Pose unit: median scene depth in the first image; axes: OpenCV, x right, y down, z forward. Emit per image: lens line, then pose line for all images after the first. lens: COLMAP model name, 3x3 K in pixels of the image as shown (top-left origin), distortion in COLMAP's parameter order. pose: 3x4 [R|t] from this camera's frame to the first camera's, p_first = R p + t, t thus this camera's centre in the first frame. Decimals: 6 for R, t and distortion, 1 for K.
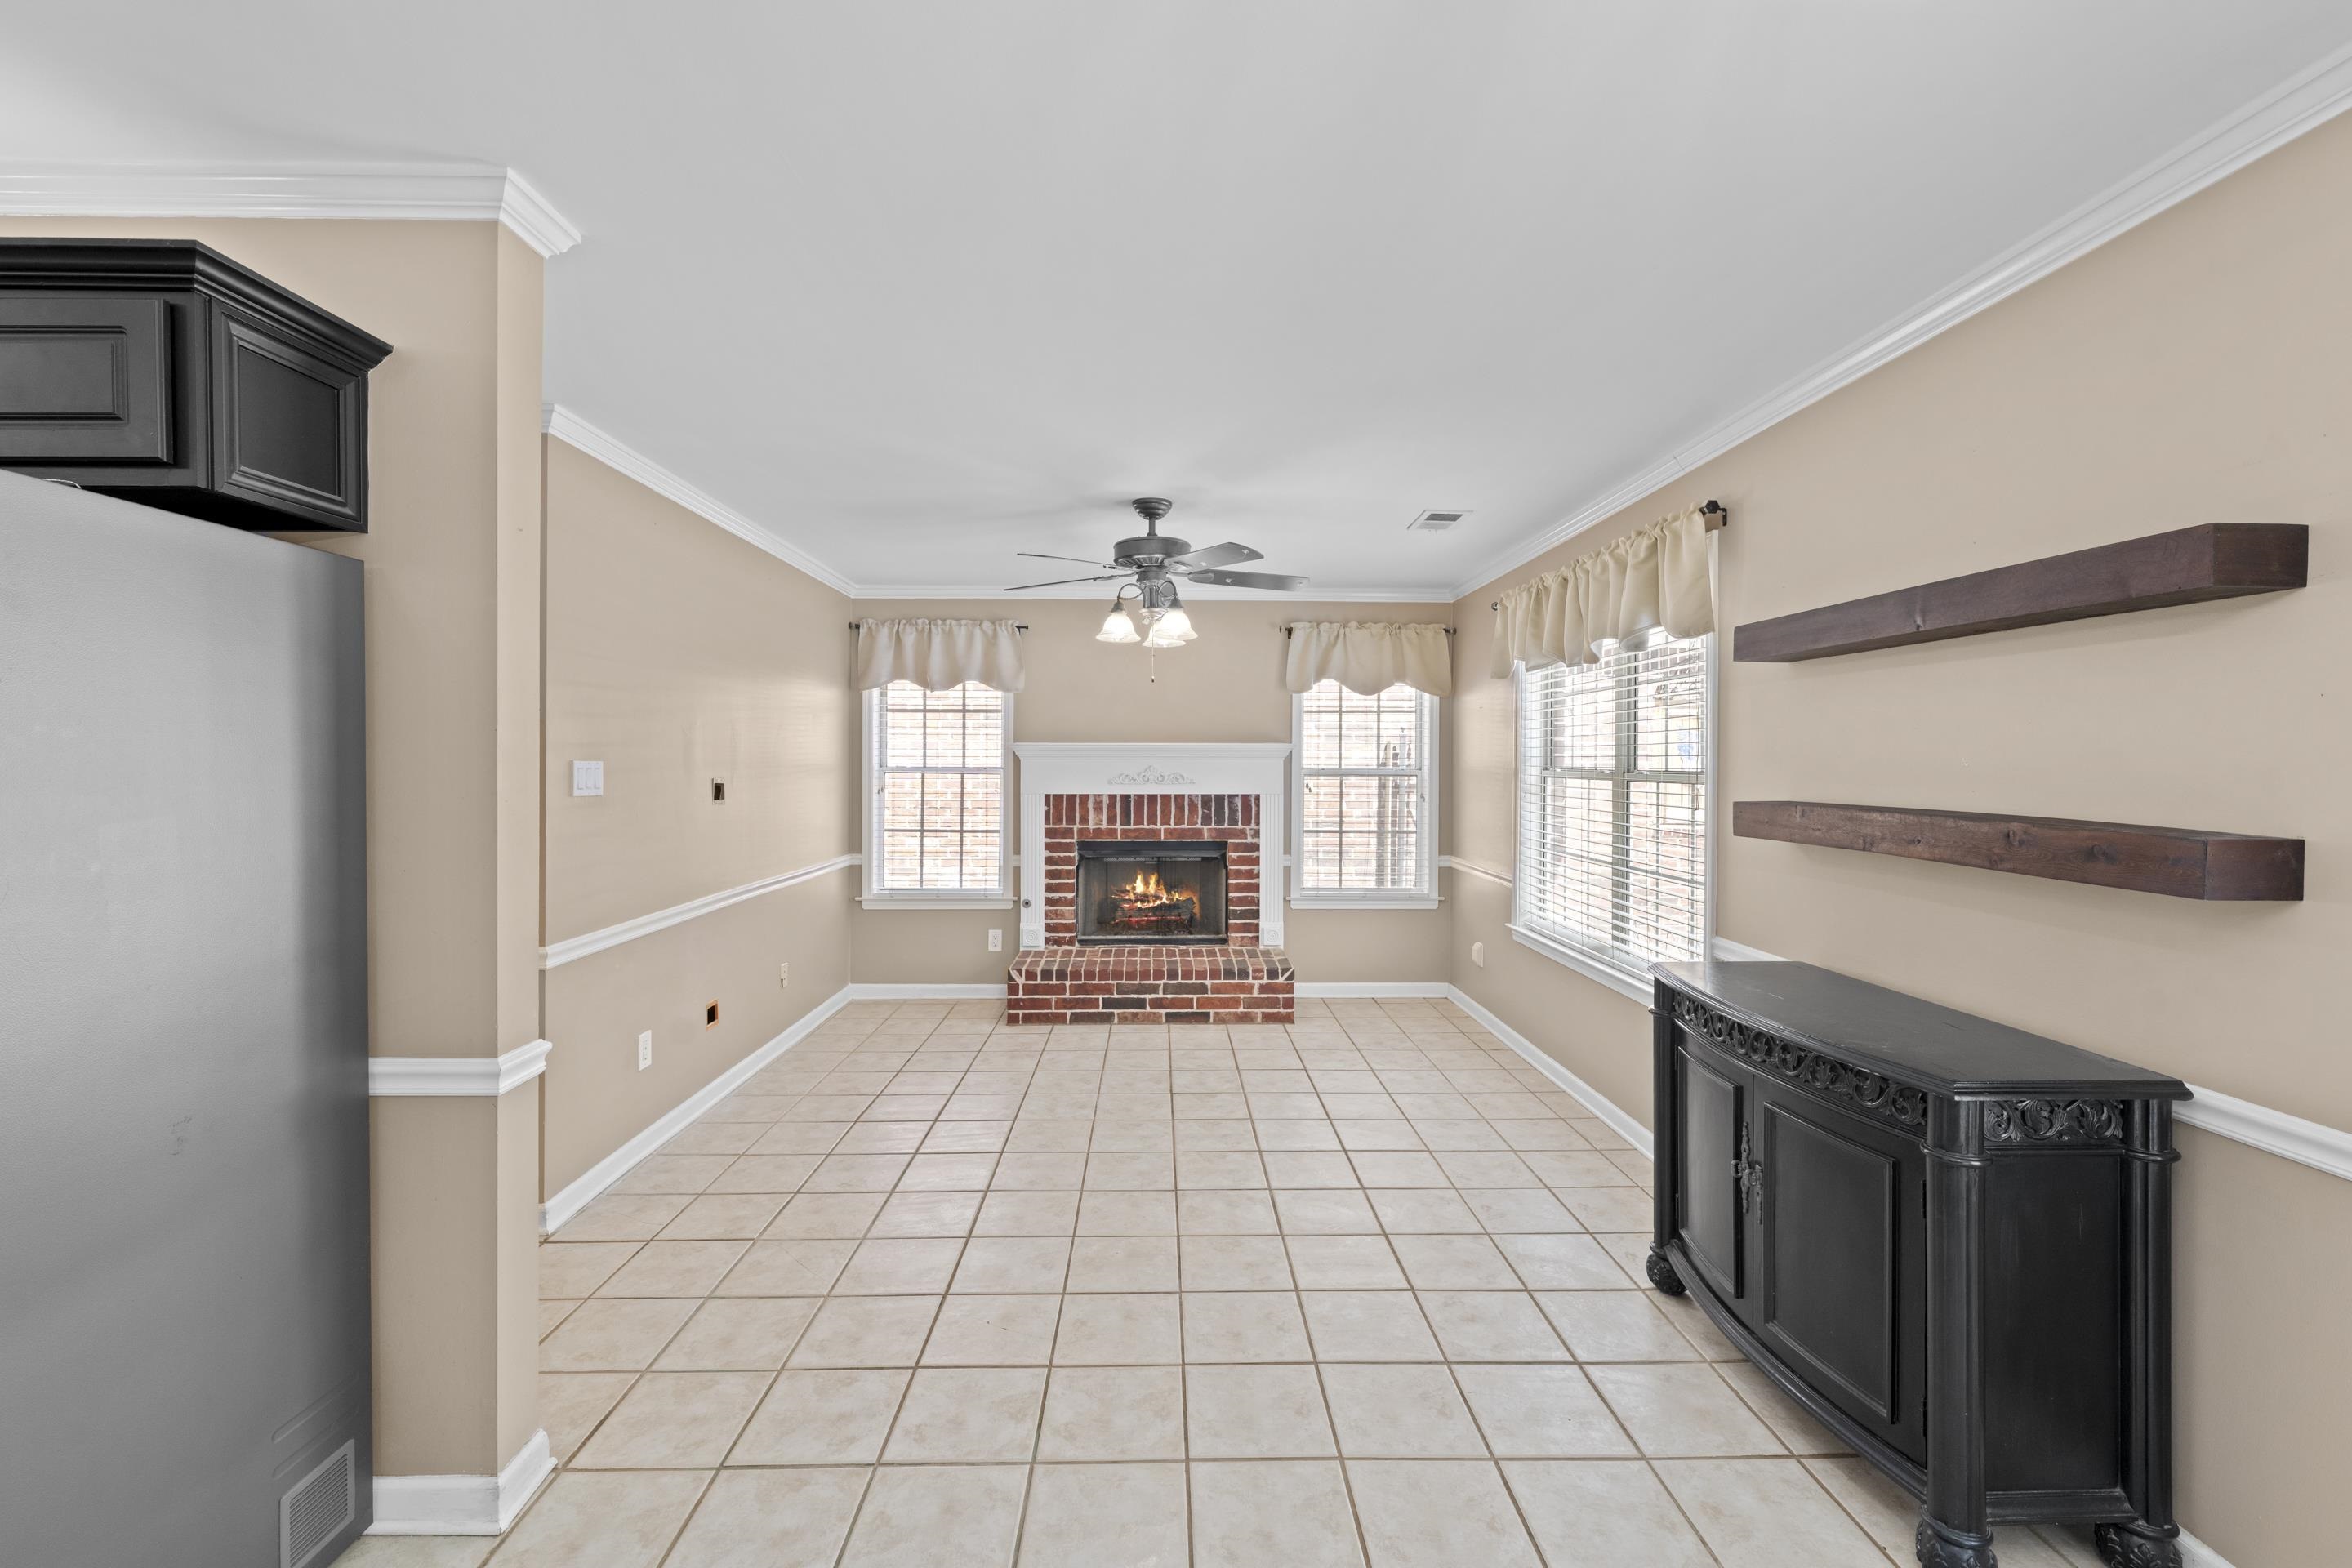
lens RADIAL K [[968.7, 0, 1173.9], [0, 968.7, 759.9], [0, 0, 1]] dist [-0.000323, 0.000005]
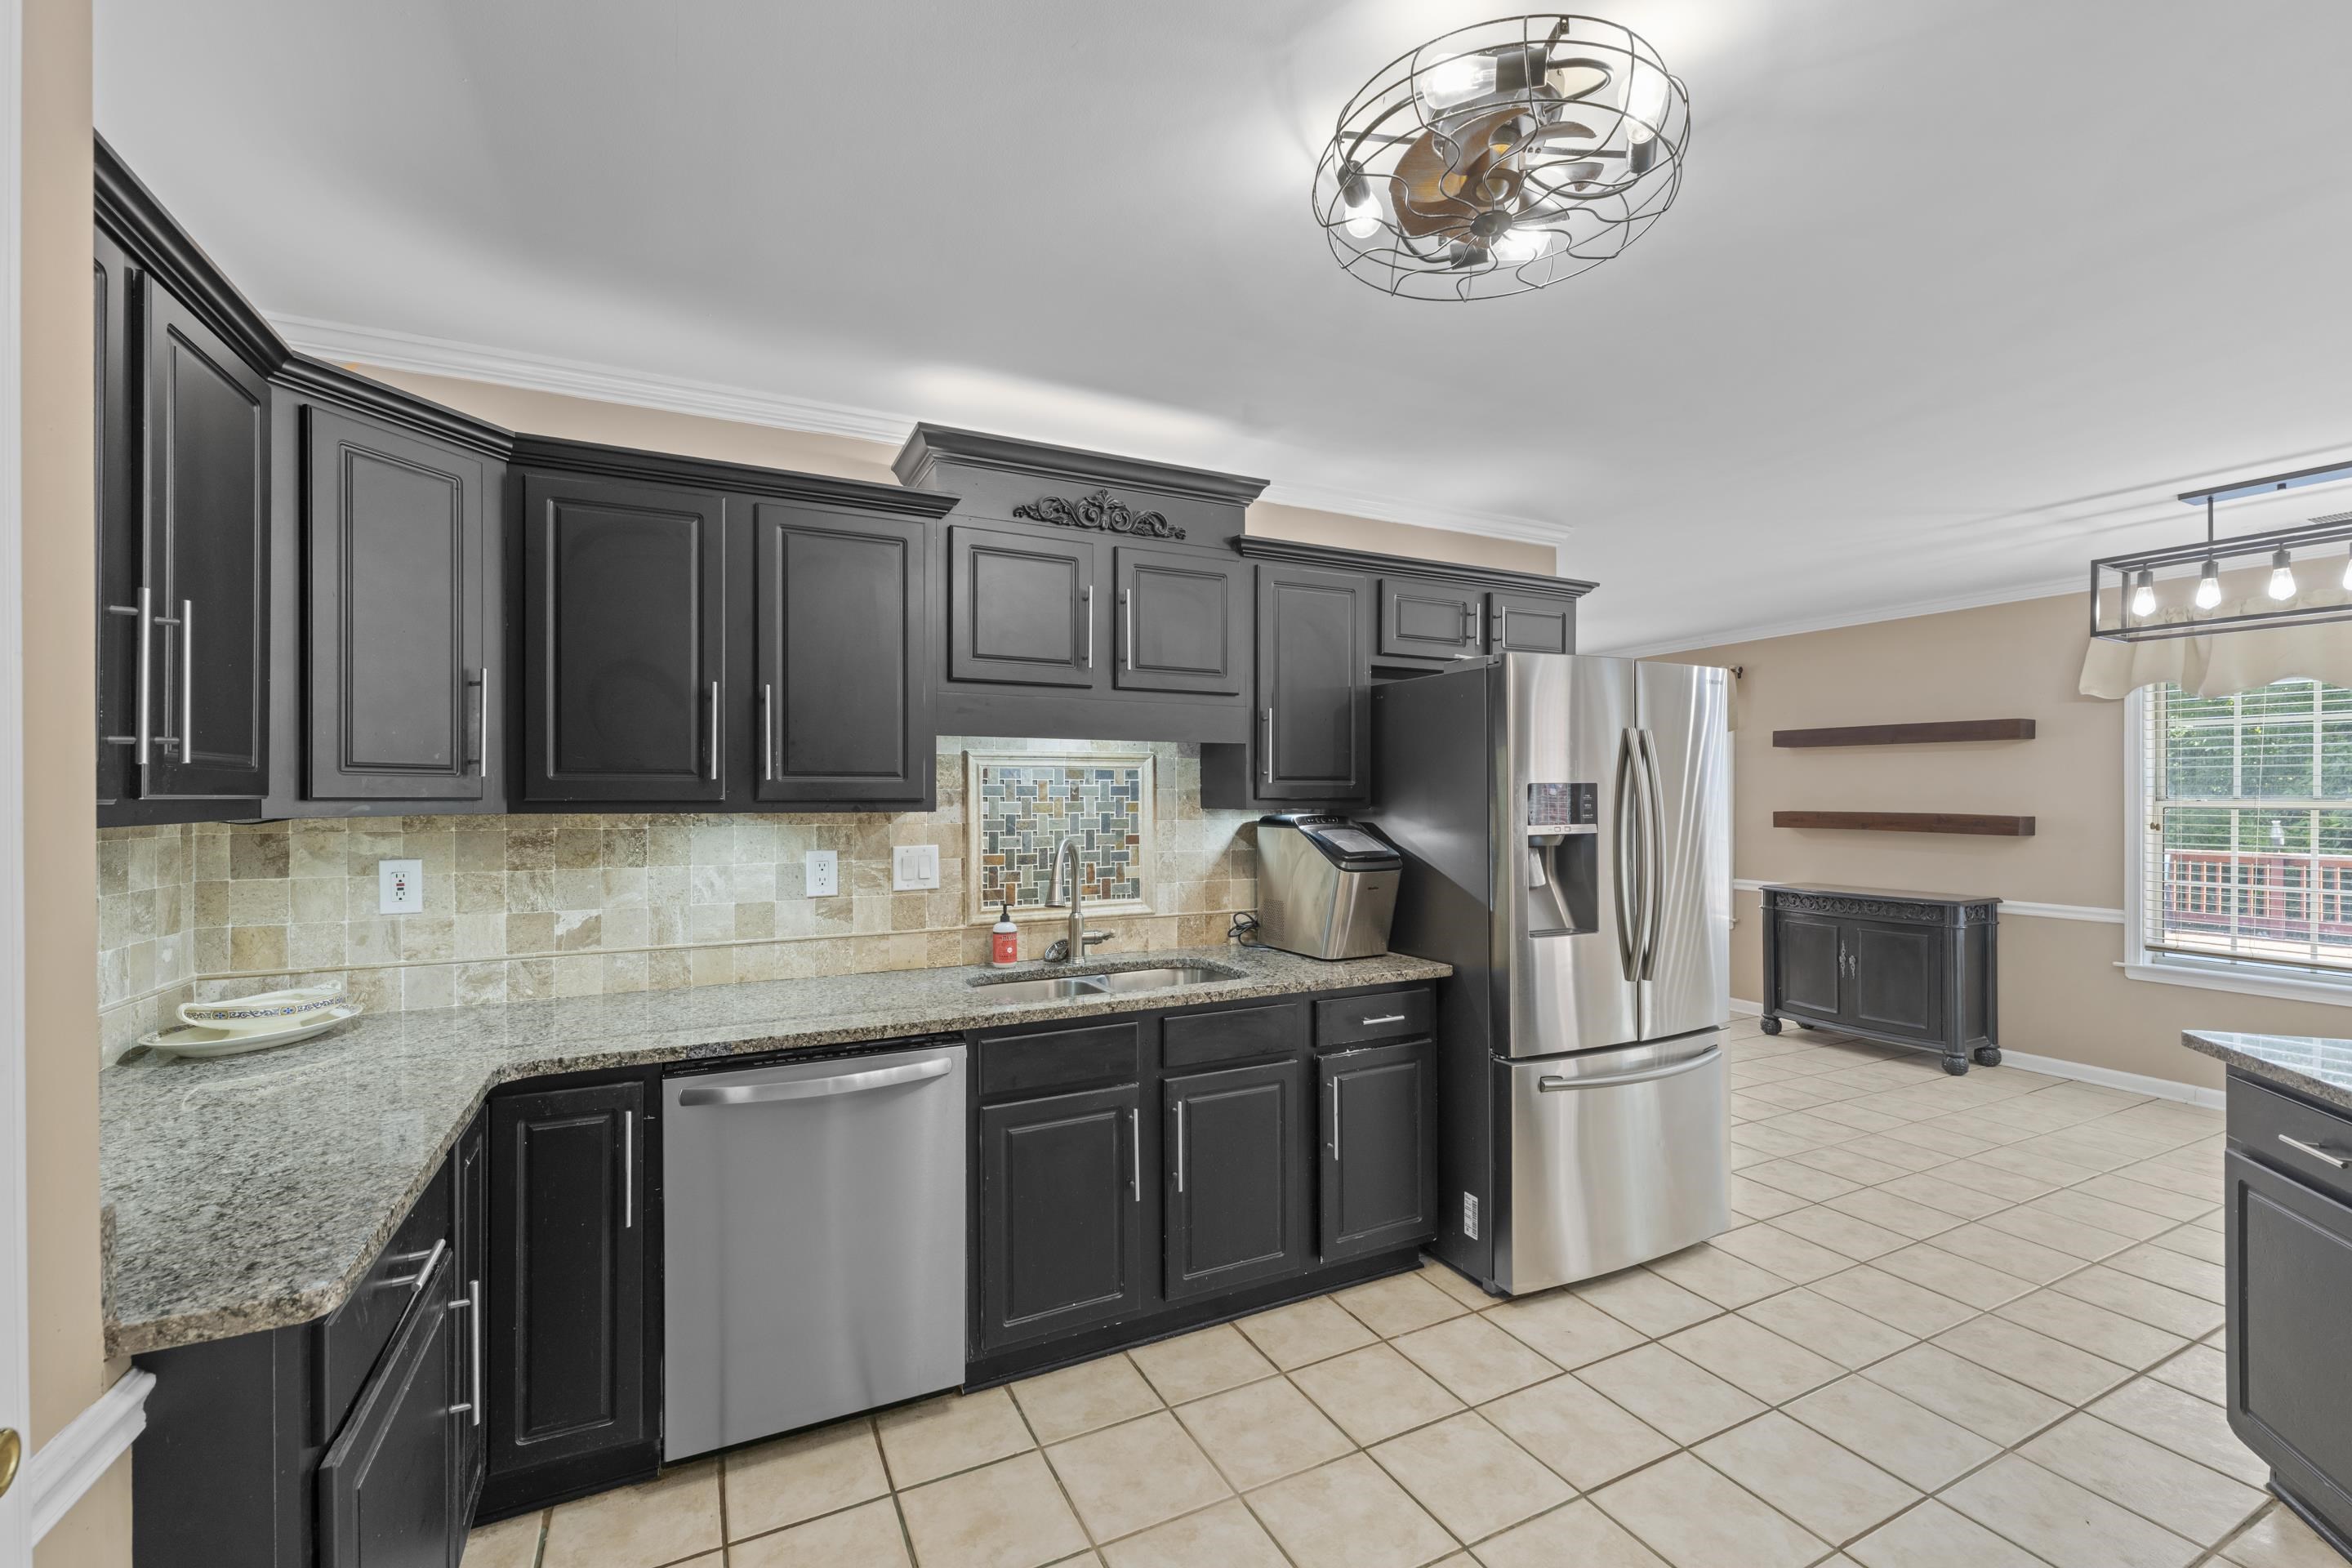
lens RADIAL K [[967.0, 0, 1167.7], [0, 967.0, 791.9], [0, 0, 1]] dist [0.000887, 0.000146]
pose [[0.904949, -0.000445, 0.425519, -1.140119], [0.001204, 0.999998, -0.001515, -0.000858], [-0.425518, 0.001883, 0.904948, -0.284274]]
